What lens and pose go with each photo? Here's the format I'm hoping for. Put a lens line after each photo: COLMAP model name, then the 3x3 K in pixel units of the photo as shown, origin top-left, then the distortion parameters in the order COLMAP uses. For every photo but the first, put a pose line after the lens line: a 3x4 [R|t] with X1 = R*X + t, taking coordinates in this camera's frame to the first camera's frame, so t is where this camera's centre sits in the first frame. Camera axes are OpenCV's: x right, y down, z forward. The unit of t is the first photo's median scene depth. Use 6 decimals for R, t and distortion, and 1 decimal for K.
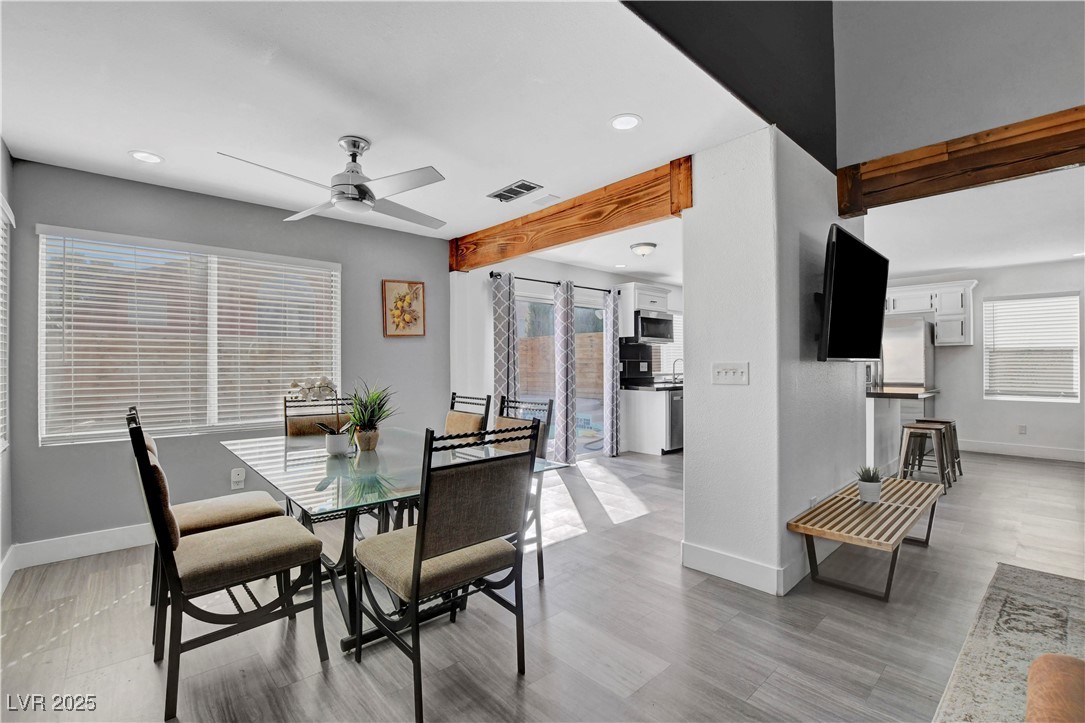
lens RADIAL K [[486.0, 0, 535.9], [0, 486.0, 366.2], [0, 0, 1]] dist [-0.034377, 0.000566]
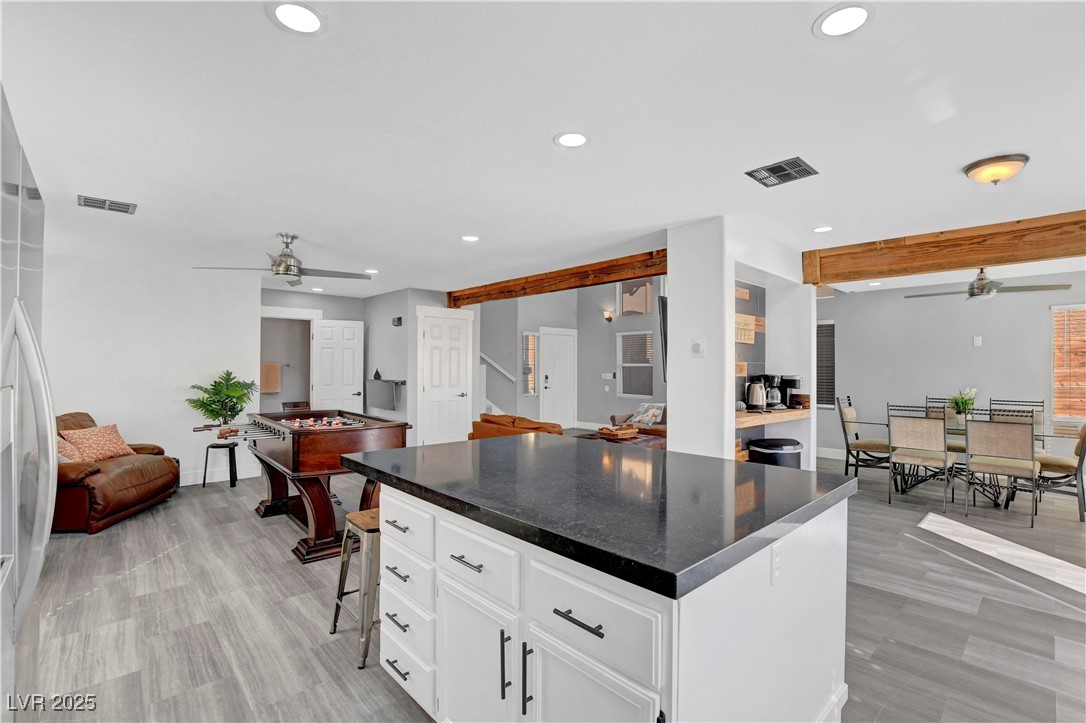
lens RADIAL K [[484.7, 0, 554.2], [0, 484.7, 371.0], [0, 0, 1]] dist [-0.035233, 0.006500]
pose [[-0.999381, 0.001136, -0.035153, 0.759558], [0.000948, 0.999985, 0.005372, -0.034361], [0.035158, 0.005335, -0.999368, 1.592812]]
